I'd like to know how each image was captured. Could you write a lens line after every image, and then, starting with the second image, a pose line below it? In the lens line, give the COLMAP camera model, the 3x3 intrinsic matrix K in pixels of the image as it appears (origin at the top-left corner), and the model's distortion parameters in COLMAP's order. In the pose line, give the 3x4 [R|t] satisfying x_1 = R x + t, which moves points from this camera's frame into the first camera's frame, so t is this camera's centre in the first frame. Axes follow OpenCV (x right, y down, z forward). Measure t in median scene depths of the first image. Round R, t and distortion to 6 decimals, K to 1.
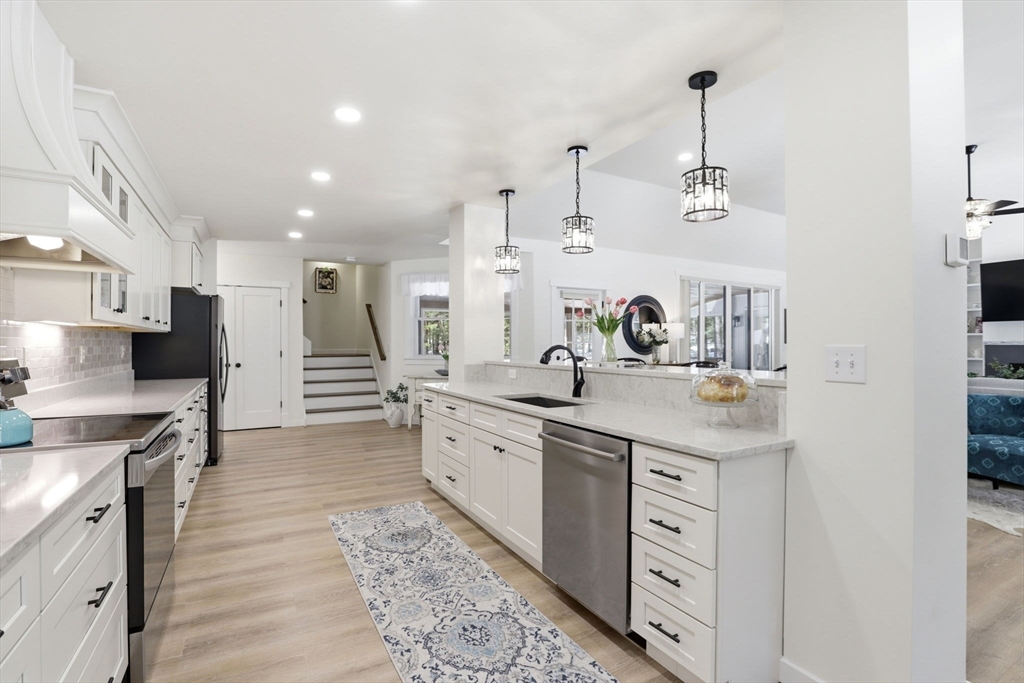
lens RADIAL K [[472.6, 0, 513.2], [0, 472.6, 341.3], [0, 0, 1]] dist [-0.032047, 0.000453]
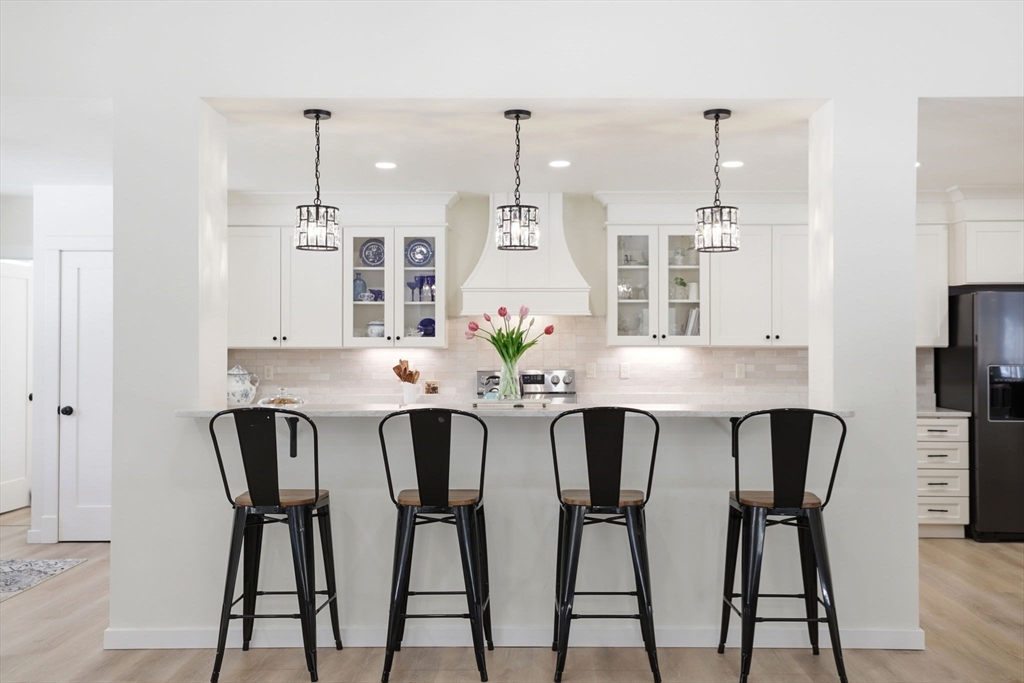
lens RADIAL K [[999.6, 0, 512.5], [0, 999.6, 341.3], [0, 0, 1]] dist [0.042086, 0.000000]
pose [[-0.488568, -0.001881, -0.872524, 1.191592], [0.004010, 0.999982, -0.004402, -0.028886], [0.872517, -0.005650, -0.488551, 1.344063]]
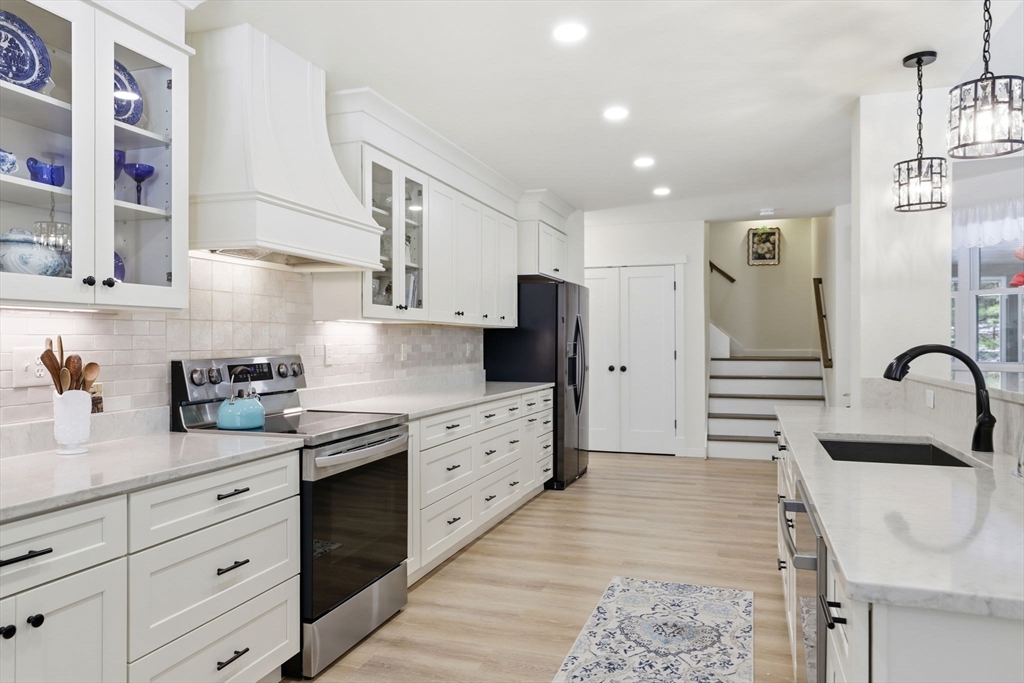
lens RADIAL K [[715.4, 0, 506.2], [0, 715.4, 335.8], [0, 0, 1]] dist [0.000765, 0.000124]
pose [[0.667093, -0.005088, -0.744957, 0.274941], [0.003965, 0.999987, -0.003279, -0.000541], [0.744964, -0.000766, 0.667104, 0.107179]]
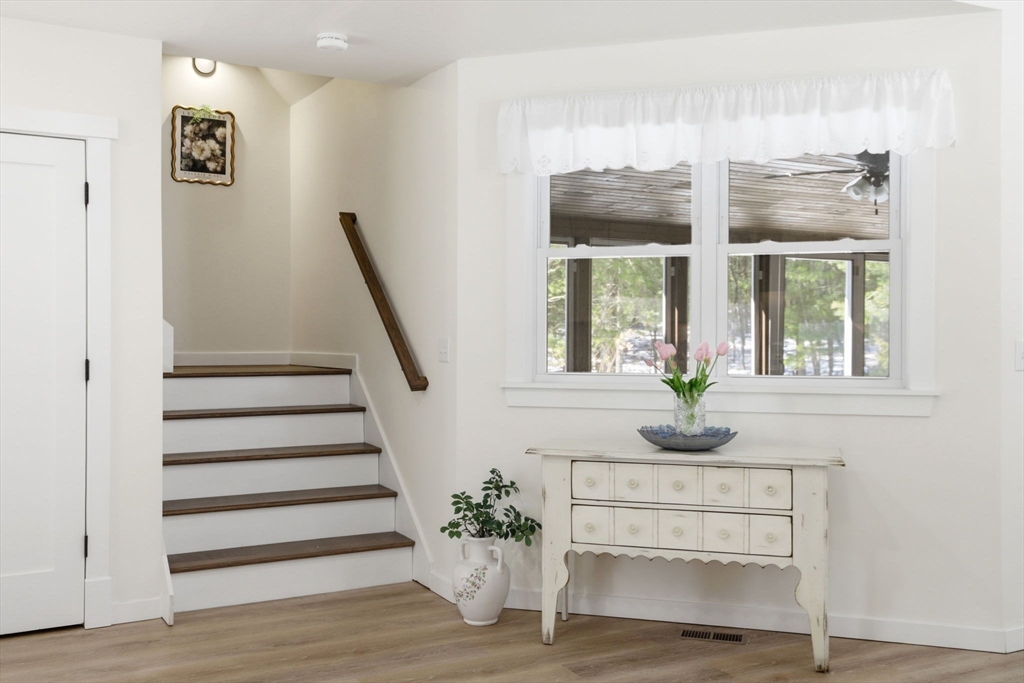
lens RADIAL K [[999.6, 0, 512.7], [0, 999.6, 344.3], [0, 0, 1]] dist [0.042086, 0.000000]
pose [[0.999875, 0.004974, -0.015039, -0.393245], [-0.004776, 0.999901, 0.013236, 0.003056], [0.015104, -0.013163, 0.999799, 0.672264]]
